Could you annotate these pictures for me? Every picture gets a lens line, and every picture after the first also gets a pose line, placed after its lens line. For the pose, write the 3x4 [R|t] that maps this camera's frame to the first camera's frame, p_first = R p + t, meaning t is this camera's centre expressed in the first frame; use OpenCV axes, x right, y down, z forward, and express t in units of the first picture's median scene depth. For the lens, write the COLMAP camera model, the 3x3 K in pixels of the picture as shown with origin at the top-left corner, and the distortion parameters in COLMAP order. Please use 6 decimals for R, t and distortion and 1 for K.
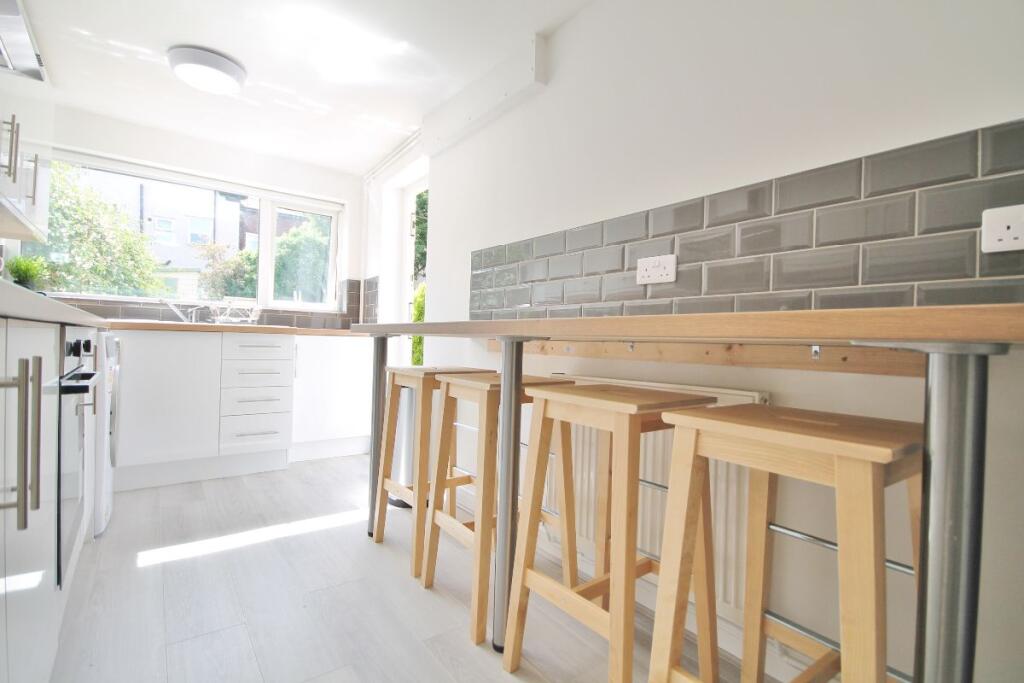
lens RADIAL K [[480.4, 0, 515.7], [0, 480.4, 340.3], [0, 0, 1]] dist [-0.002955, 0.000491]
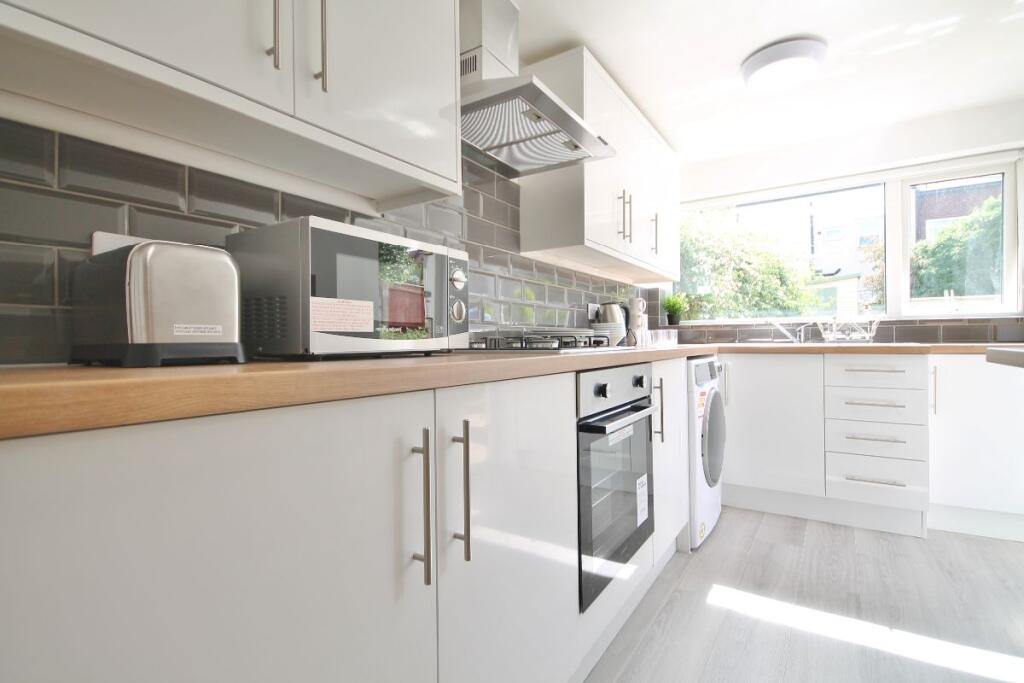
lens RADIAL K [[480.4, 0, 515.7], [0, 480.4, 340.3], [0, 0, 1]] dist [-0.002955, 0.000491]
pose [[0.328442, -0.031054, -0.944013, 0.023979], [0.020378, 0.999460, -0.025788, -0.034030], [0.944304, -0.010767, 0.328898, 0.218530]]
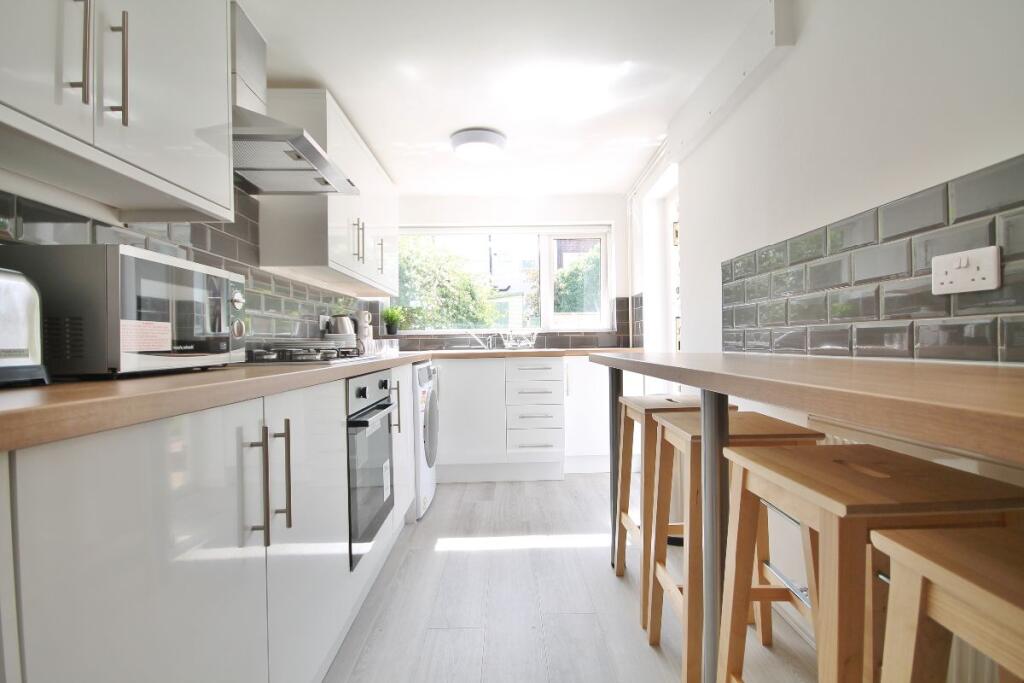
lens RADIAL K [[480.4, 0, 515.7], [0, 480.4, 340.3], [0, 0, 1]] dist [-0.002955, 0.000491]
pose [[0.807975, -0.041976, -0.587719, 0.115231], [0.039732, 0.999070, -0.016732, -0.042914], [0.587875, -0.009832, 0.808892, 0.072765]]
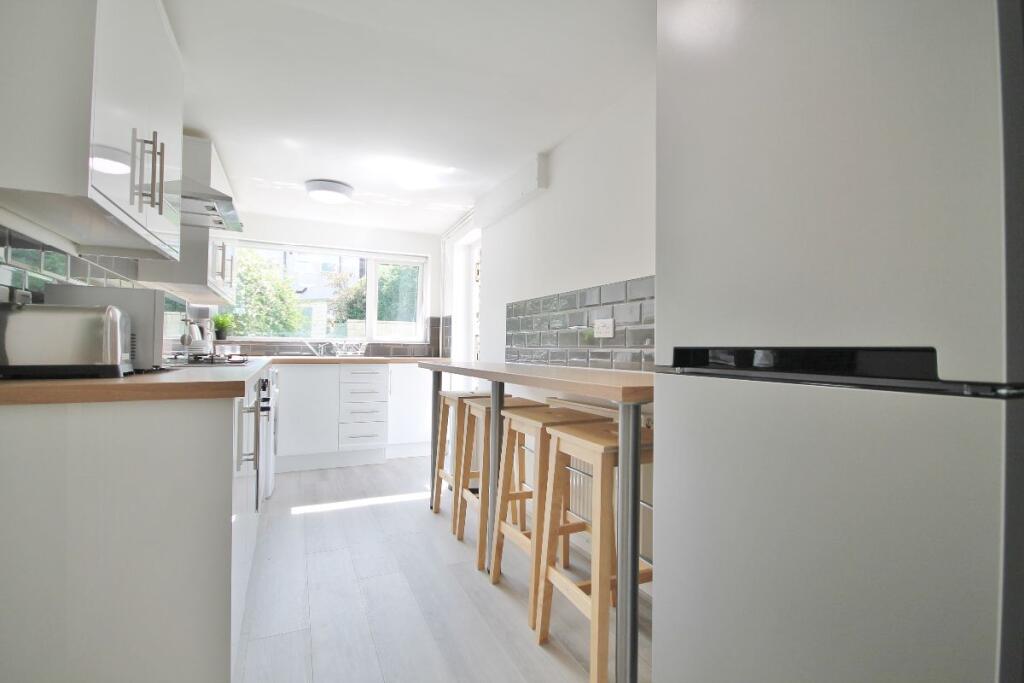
lens RADIAL K [[480.4, 0, 515.7], [0, 480.4, 340.3], [0, 0, 1]] dist [-0.002955, 0.000491]
pose [[0.977294, -0.017809, -0.211136, 0.217844], [0.013482, 0.999669, -0.021917, -0.053259], [0.211457, 0.018572, 0.977211, -0.307538]]
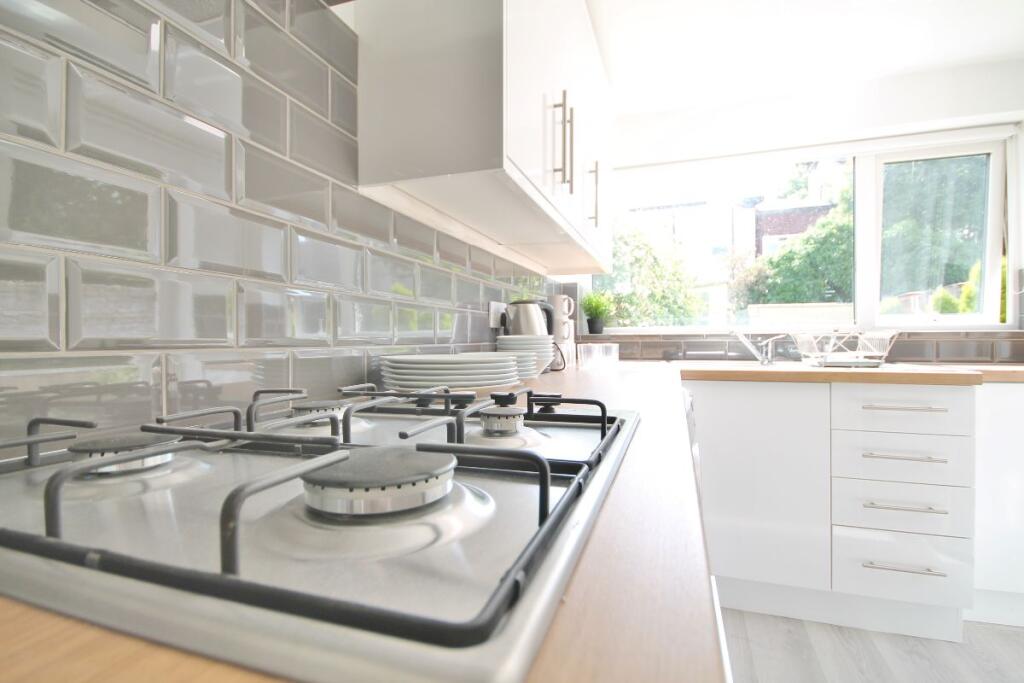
lens RADIAL K [[480.4, 0, 515.7], [0, 480.4, 340.3], [0, 0, 1]] dist [-0.002955, 0.000491]
pose [[0.555421, -0.027909, -0.831101, -0.379007], [0.022688, 0.999573, -0.018404, -0.075778], [0.831260, -0.008634, 0.555817, 0.394519]]
